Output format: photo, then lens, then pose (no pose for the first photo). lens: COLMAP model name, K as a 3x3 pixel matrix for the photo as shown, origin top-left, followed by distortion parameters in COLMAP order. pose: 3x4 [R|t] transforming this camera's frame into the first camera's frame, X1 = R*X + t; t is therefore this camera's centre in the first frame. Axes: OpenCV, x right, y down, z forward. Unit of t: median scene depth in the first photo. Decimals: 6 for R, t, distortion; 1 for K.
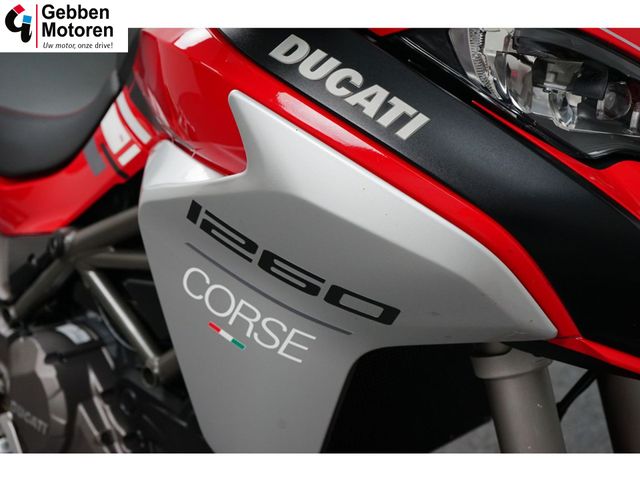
lens RADIAL K [[979.9, 0, 317.1], [0, 979.9, 238.9], [0, 0, 1]] dist [-0.007498, 0.000000]
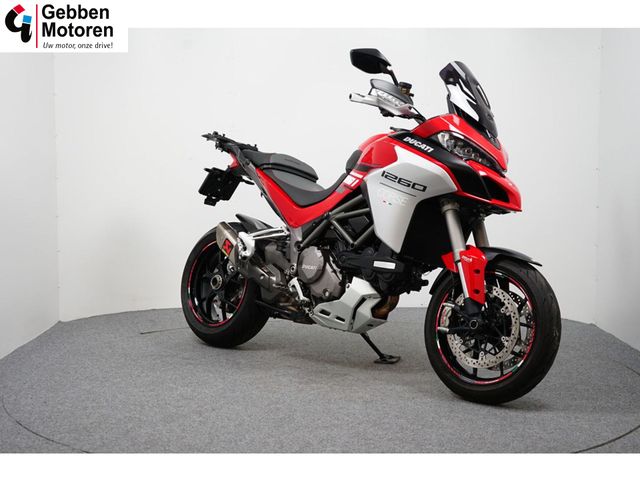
lens RADIAL K [[952.0, 0, 319.8], [0, 952.0, 240.7], [0, 0, 1]] dist [-0.005732, 0.000000]
pose [[0.997583, 0.069462, 0.001812, -0.435865], [-0.063513, 0.922103, -0.381696, 2.140546], [-0.028184, 0.380658, 0.924286, -3.262619]]
